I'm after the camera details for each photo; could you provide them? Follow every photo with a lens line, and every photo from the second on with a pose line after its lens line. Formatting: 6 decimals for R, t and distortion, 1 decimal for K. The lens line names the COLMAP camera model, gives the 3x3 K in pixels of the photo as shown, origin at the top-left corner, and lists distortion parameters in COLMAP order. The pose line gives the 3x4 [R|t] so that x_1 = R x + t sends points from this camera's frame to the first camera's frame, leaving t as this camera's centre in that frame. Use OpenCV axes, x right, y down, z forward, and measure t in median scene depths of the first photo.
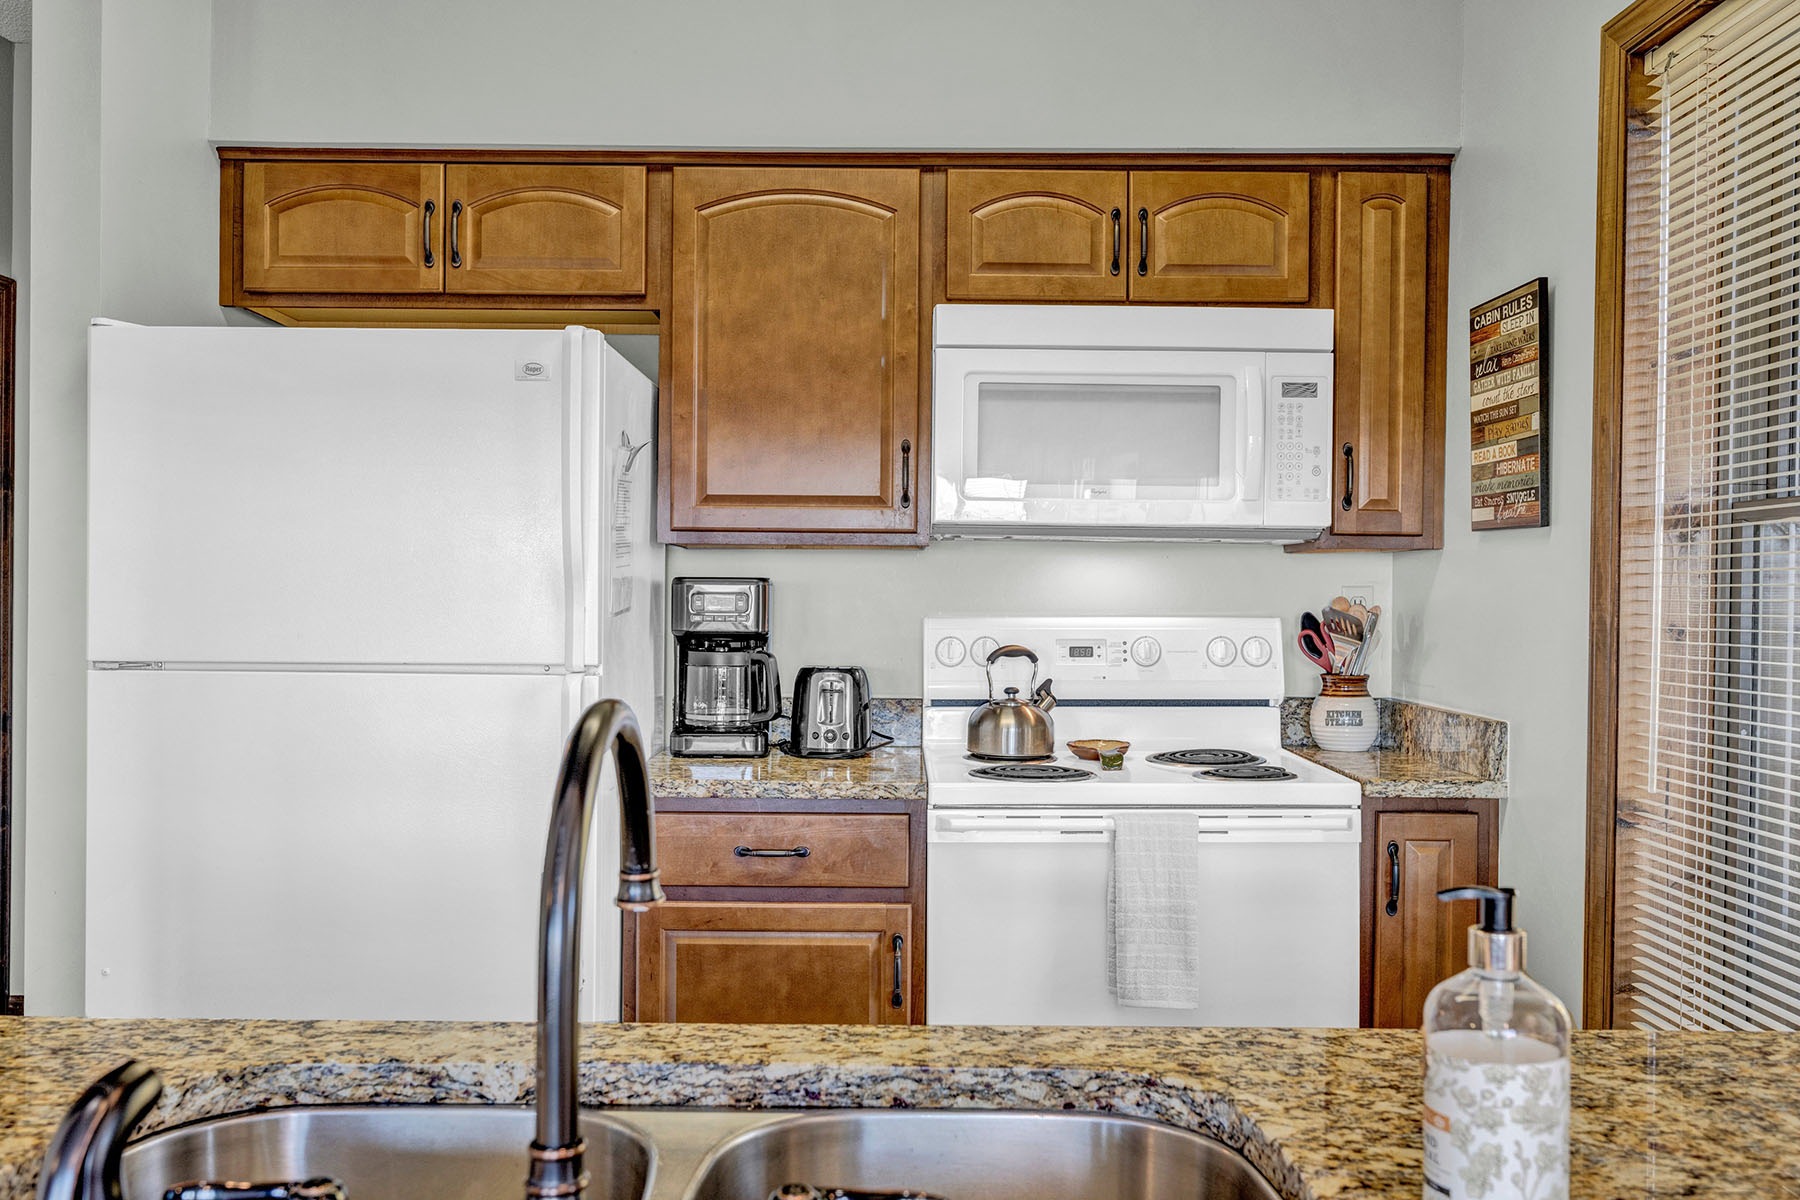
lens RADIAL K [[1533.6, 0, 914.4], [0, 1533.6, 602.7], [0, 0, 1]] dist [-0.013522, 0.007251]
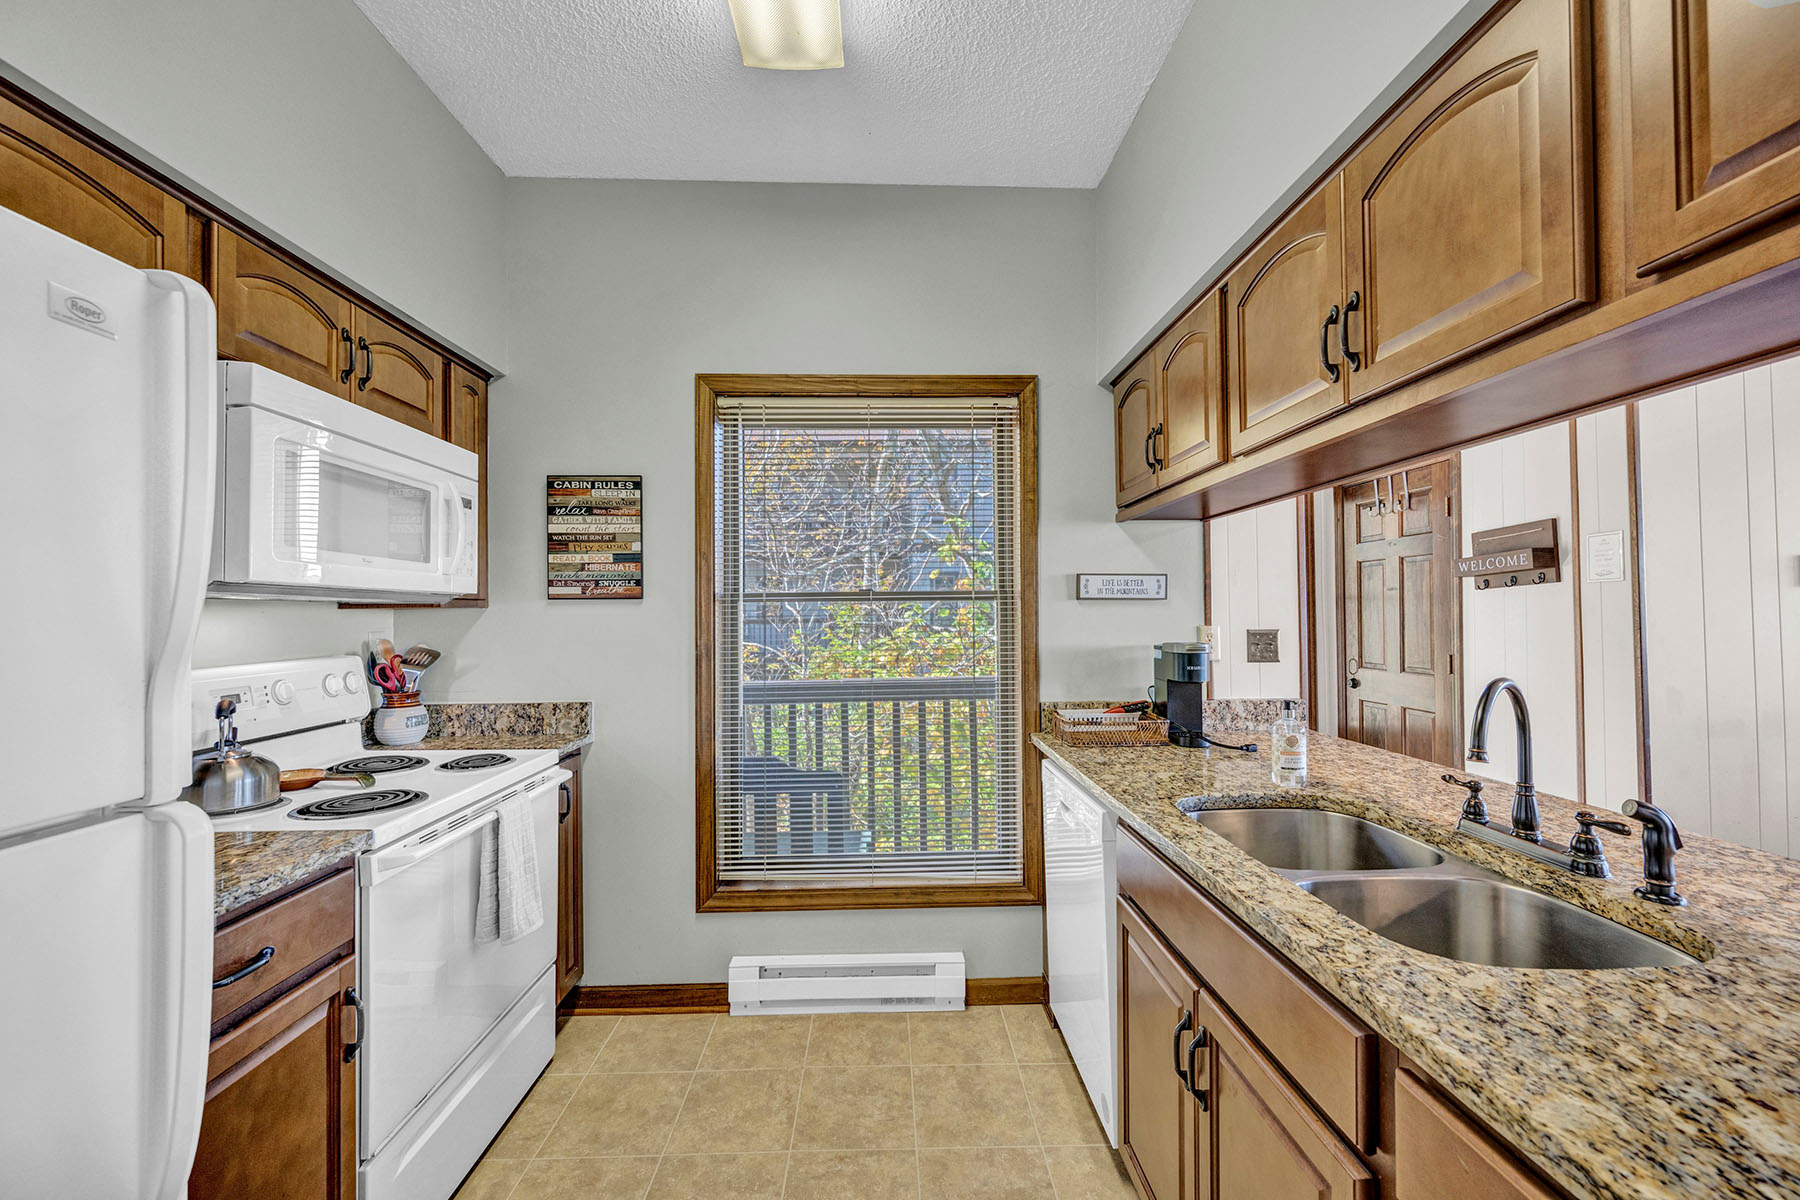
lens RADIAL K [[700.8, 0, 901.2], [0, 700.8, 598.5], [0, 0, 1]] dist [-0.002669, 0.000558]
pose [[-0.027885, 0.015655, 0.999489, -0.439398], [0.016661, 0.999746, -0.015194, -0.026816], [-0.999472, 0.016229, -0.028138, 0.580545]]
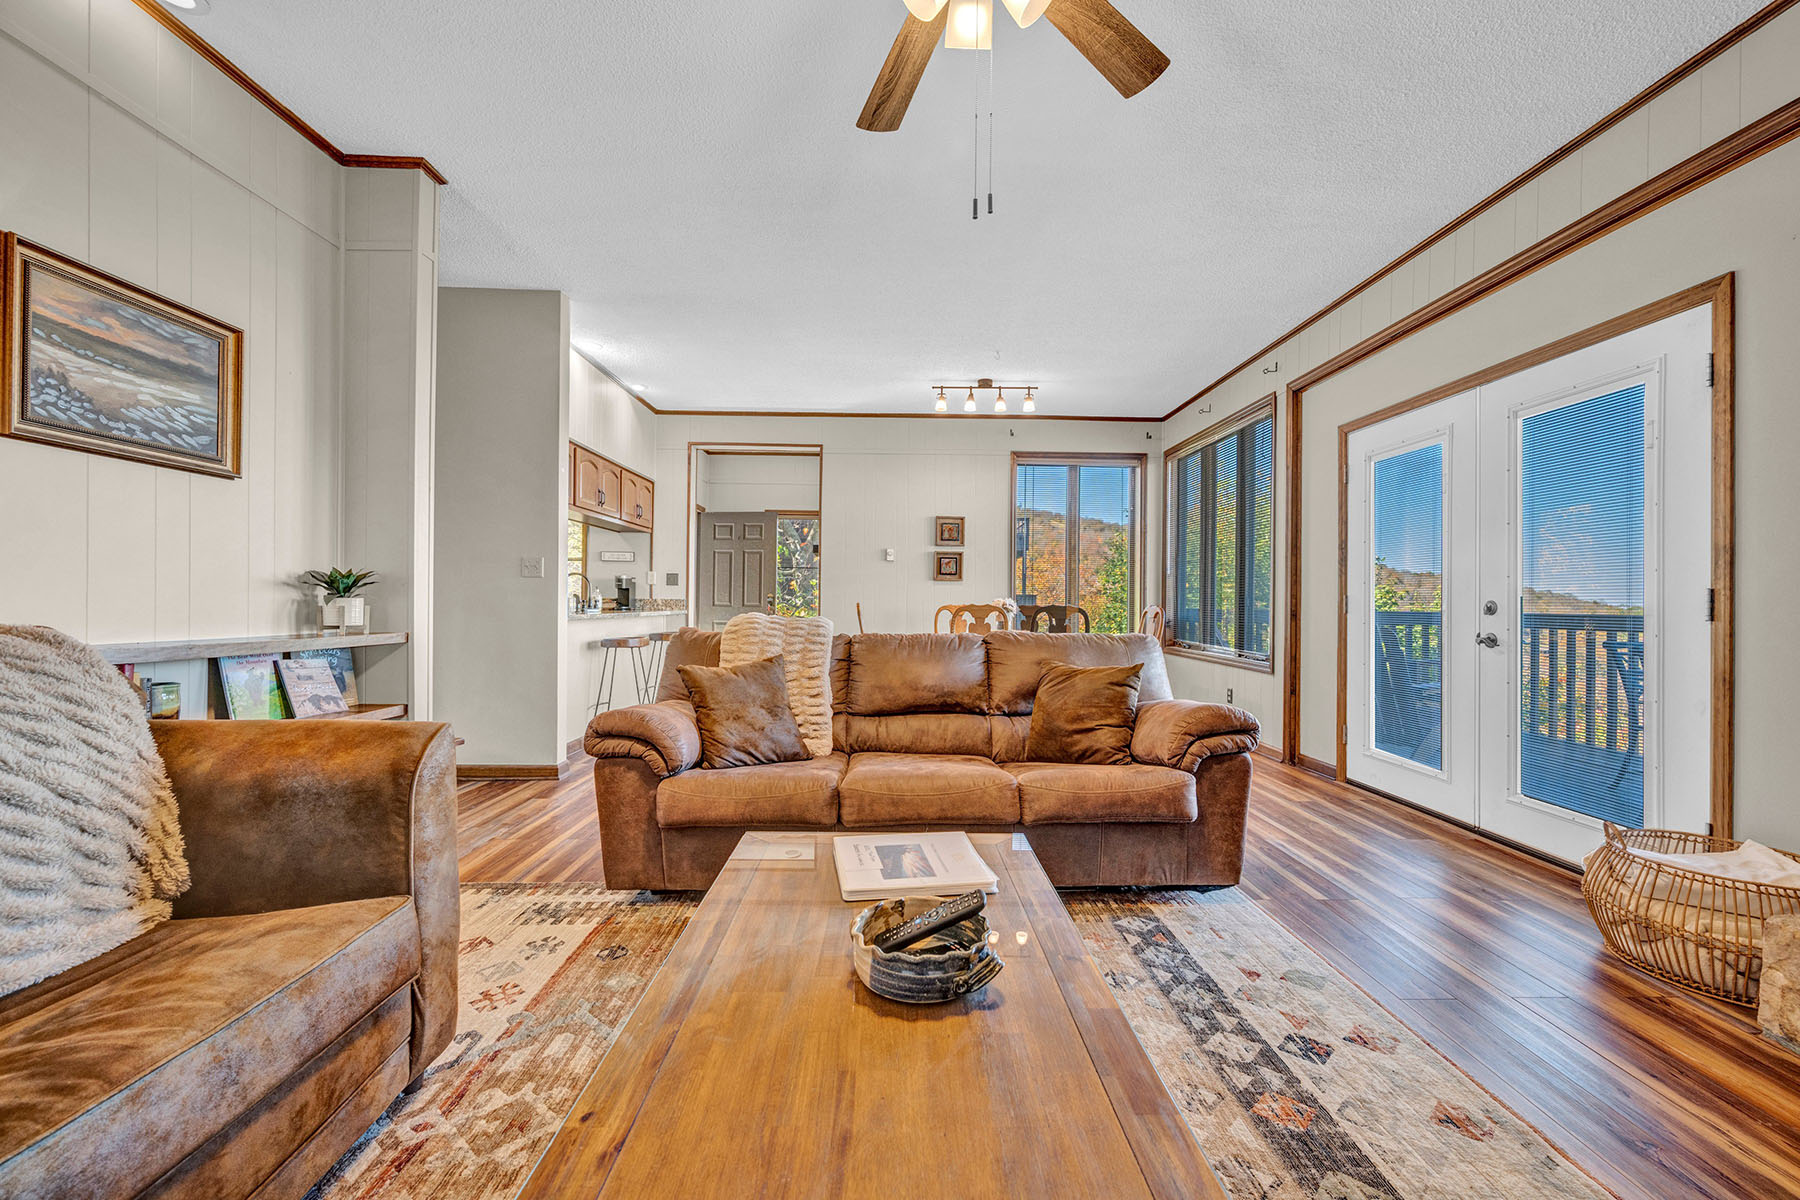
lens RADIAL K [[700.8, 0, 901.3], [0, 700.8, 605.2], [0, 0, 1]] dist [-0.002669, 0.000558]
pose [[-0.012890, -0.014082, 0.999818, -1.843858], [-0.001102, 0.999900, 0.014069, 0.072655], [-0.999916, -0.000921, -0.012904, -0.548870]]
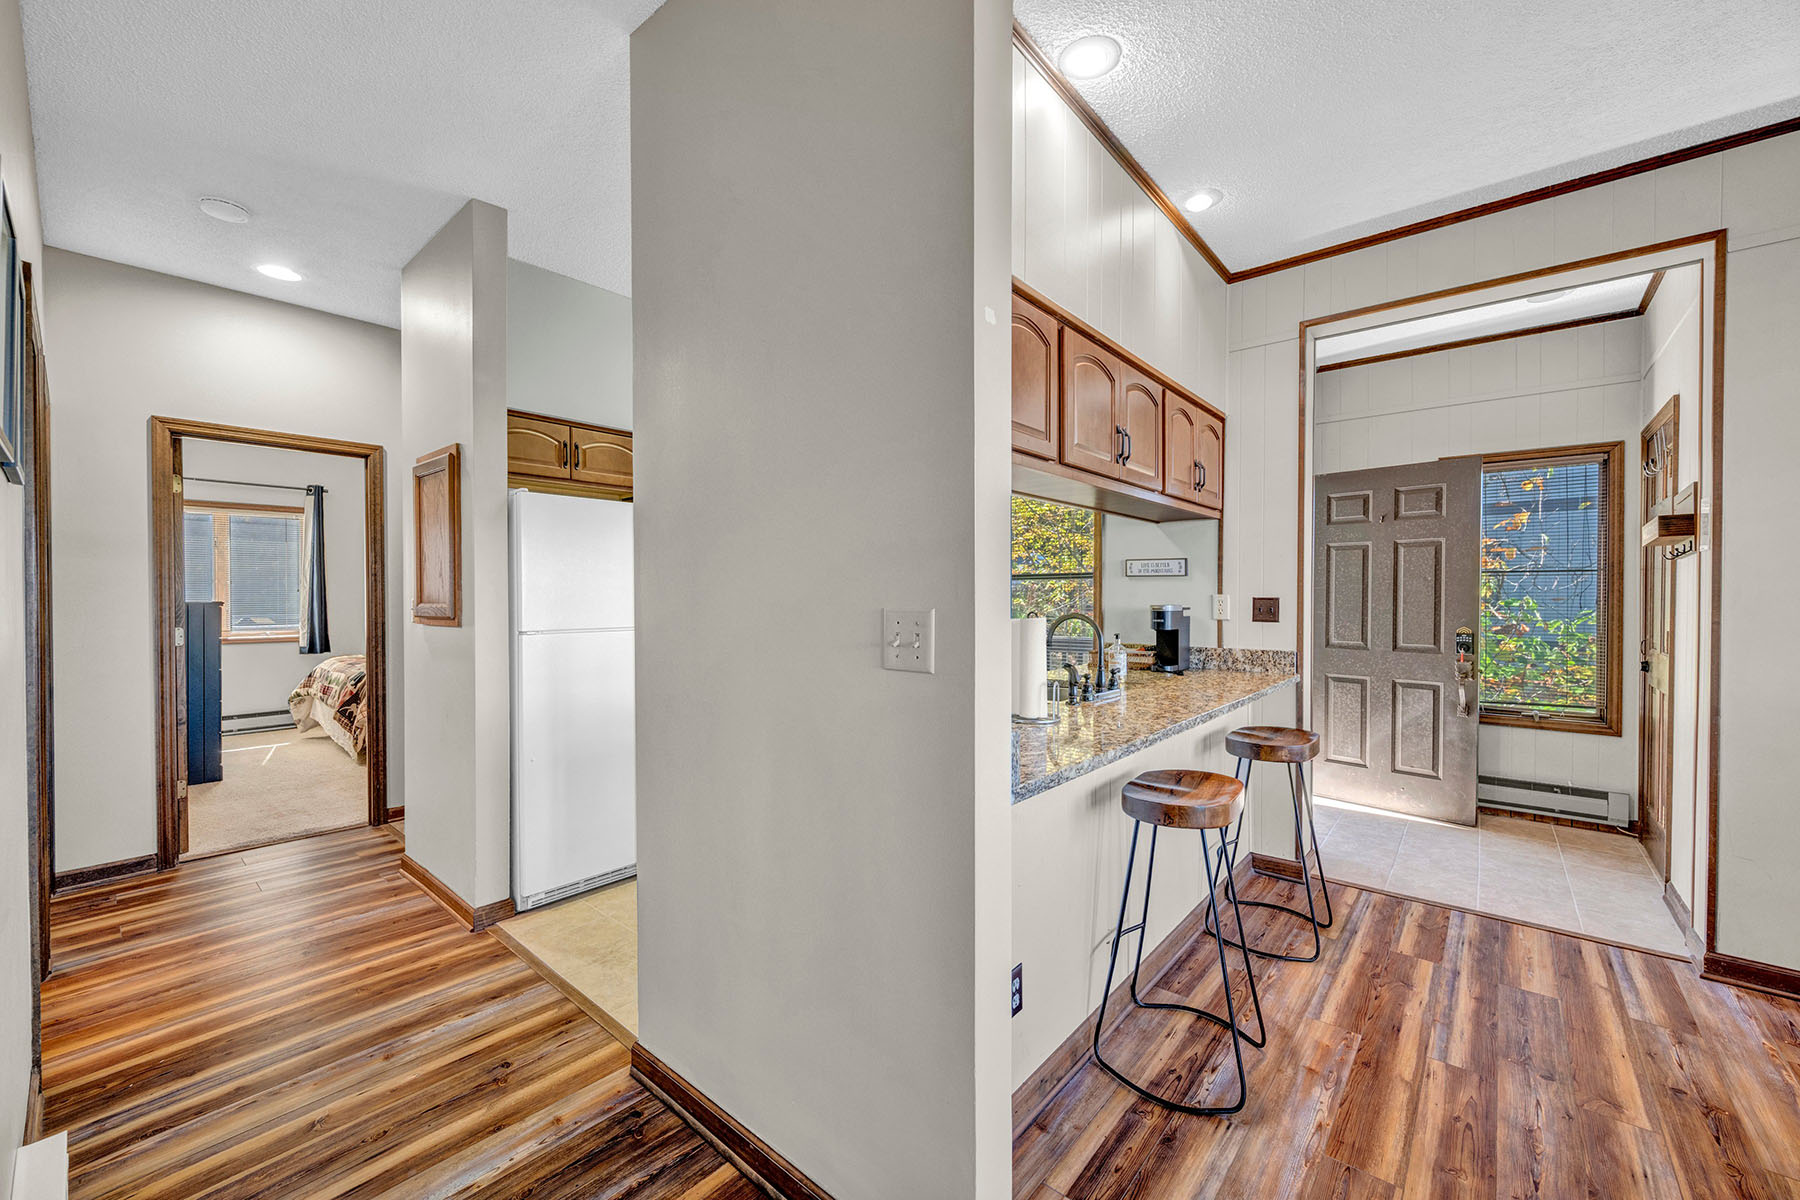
lens RADIAL K [[700.8, 0, 894.3], [0, 700.8, 603.4], [0, 0, 1]] dist [-0.002669, 0.000558]
pose [[0.656203, -0.018749, 0.754351, -0.827950], [0.015444, 0.999816, 0.011415, -0.008492], [-0.754426, 0.004160, 0.656372, -0.136205]]
